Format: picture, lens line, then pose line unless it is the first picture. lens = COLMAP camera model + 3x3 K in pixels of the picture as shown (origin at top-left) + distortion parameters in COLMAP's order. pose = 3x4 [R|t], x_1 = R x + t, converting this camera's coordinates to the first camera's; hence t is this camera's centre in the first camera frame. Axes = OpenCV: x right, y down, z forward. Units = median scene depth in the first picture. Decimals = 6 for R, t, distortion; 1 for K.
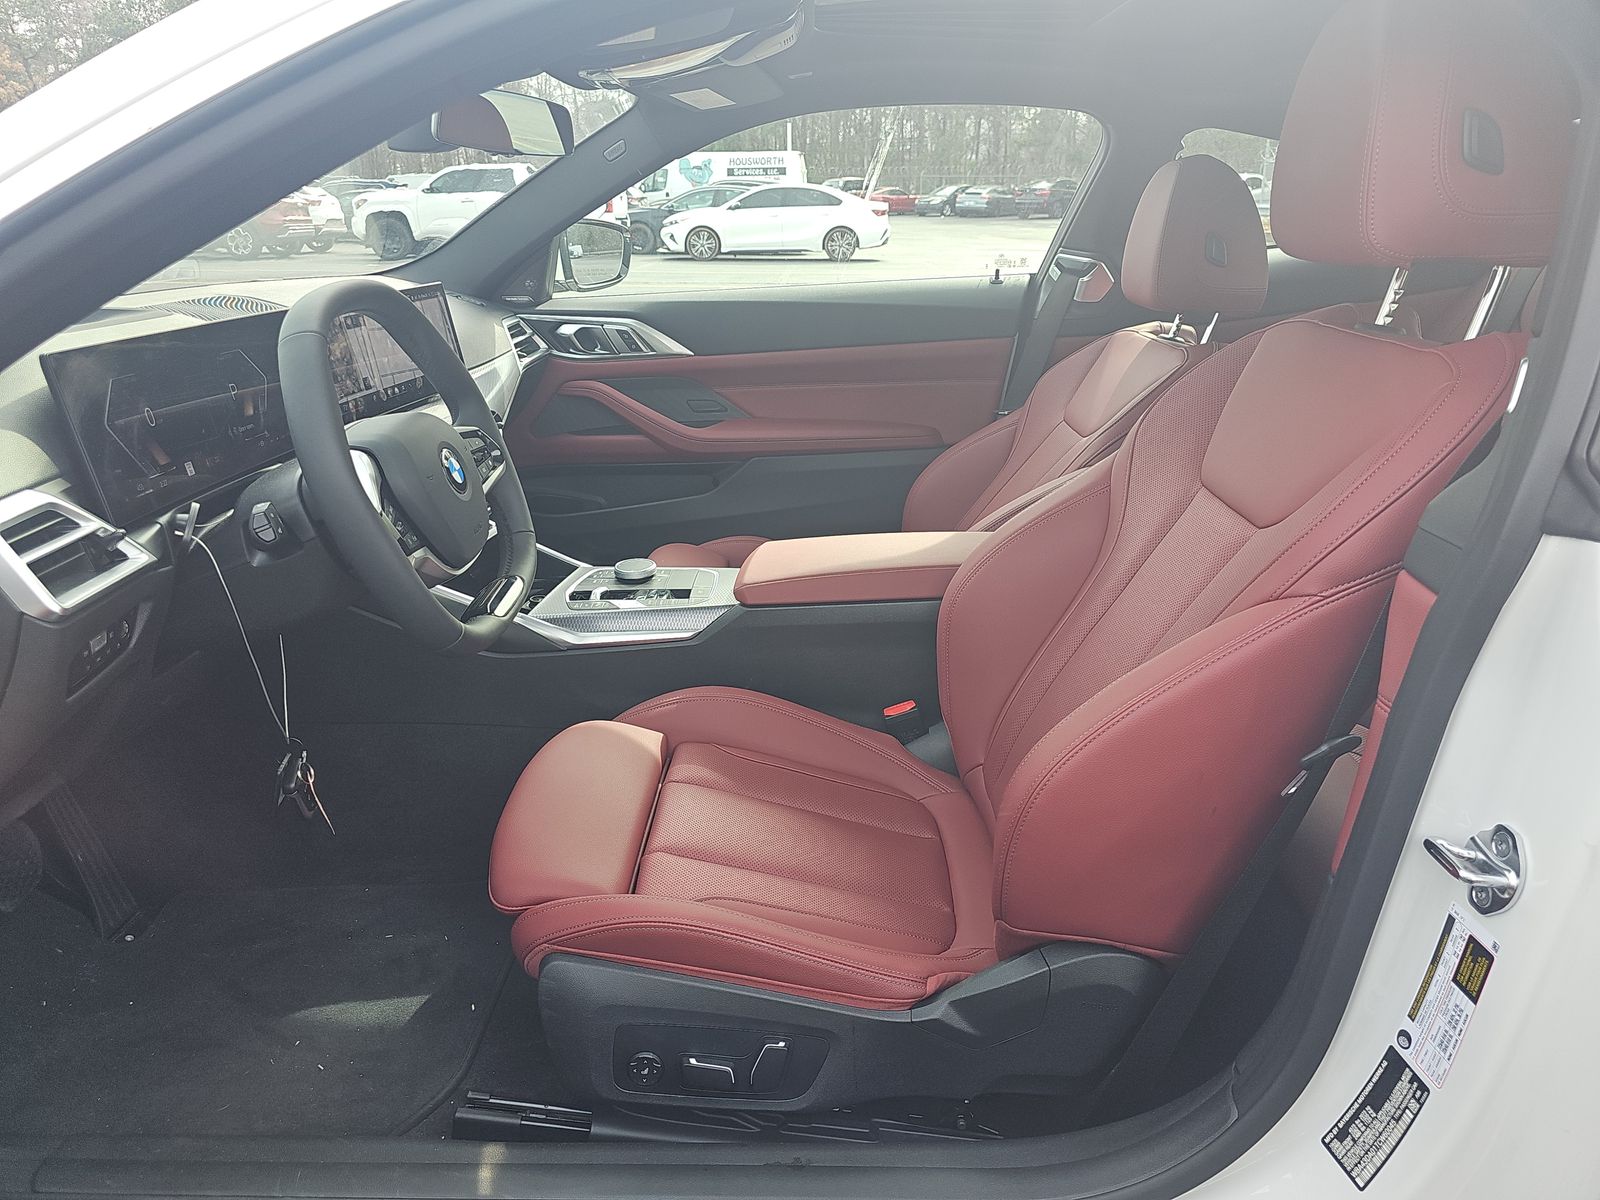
lens RADIAL K [[1168.6, 0, 779.7], [0, 1168.6, 601.9], [0, 0, 1]] dist [0.082197, 0.000134]
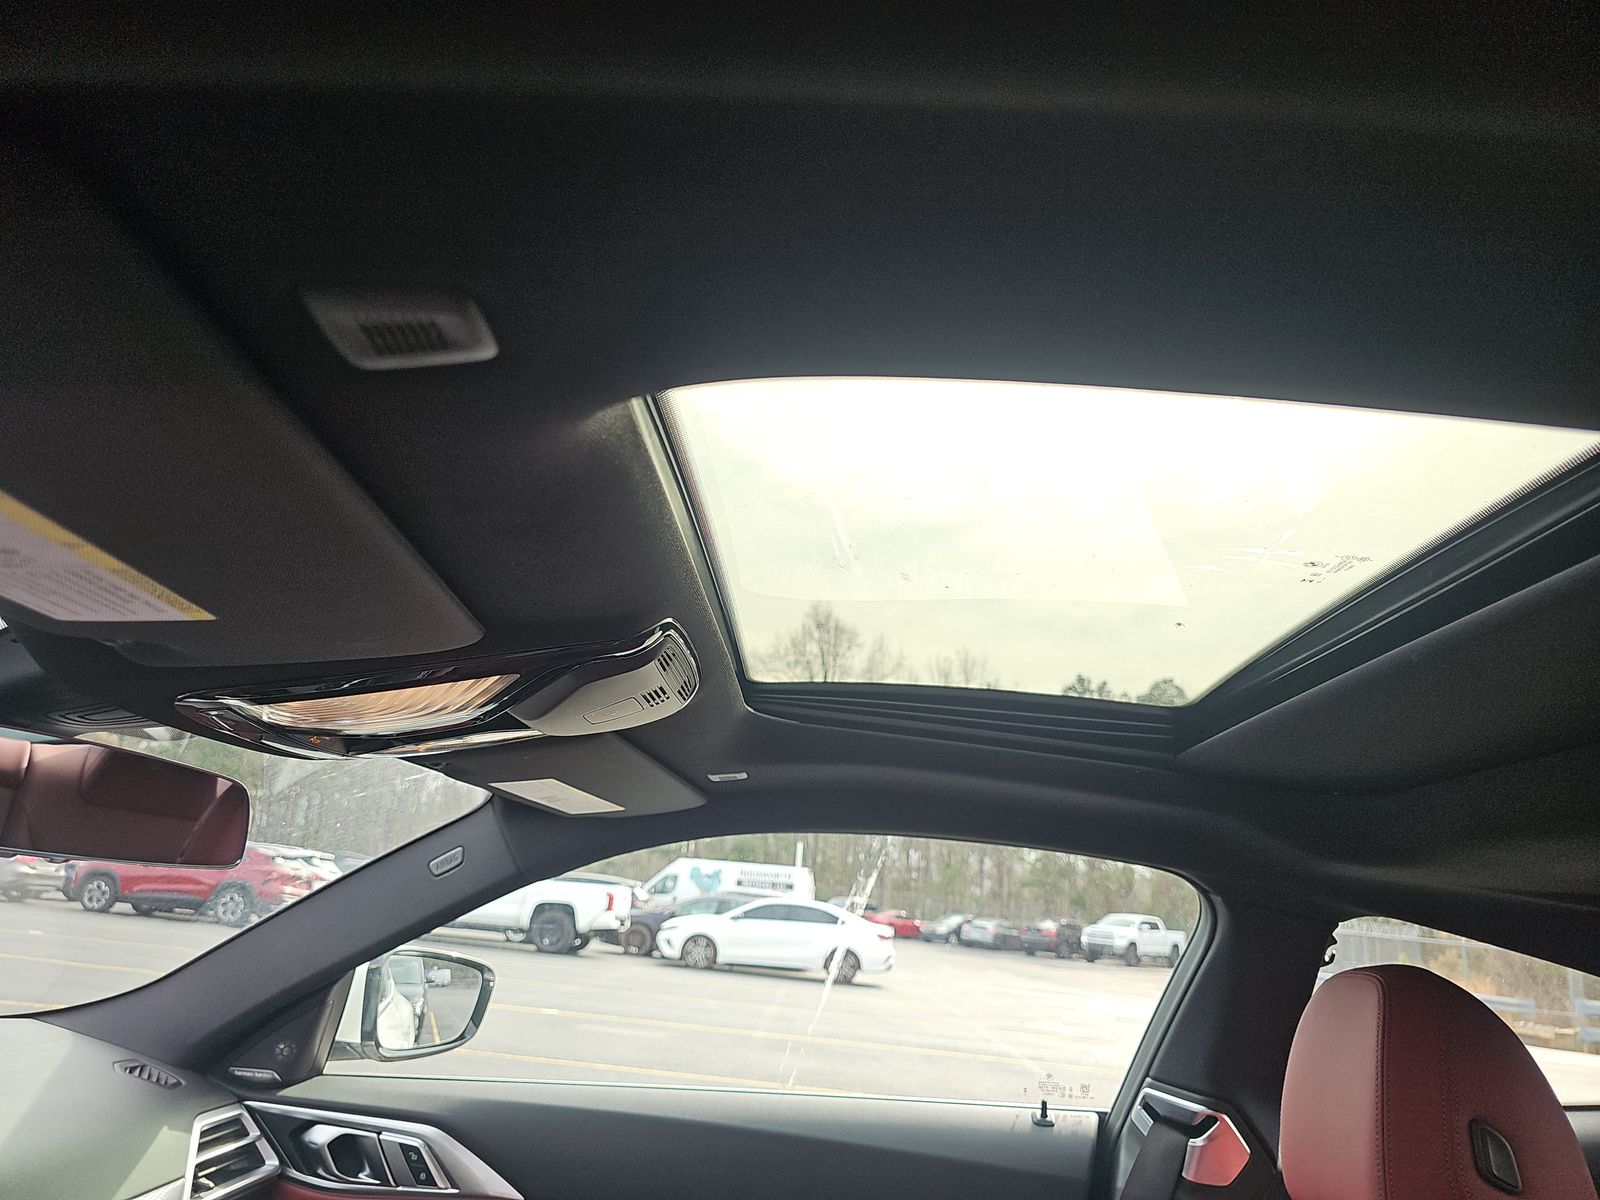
lens RADIAL K [[1074.4, 0, 800.0], [0, 1074.4, 600.0], [0, 0, 1]] dist [-0.005260, -0.002290]
pose [[0.996185, 0.083509, -0.025337, 0.014772], [-0.083065, 0.818350, -0.568686, -0.047419], [-0.026756, 0.568621, 0.822164, 0.113946]]
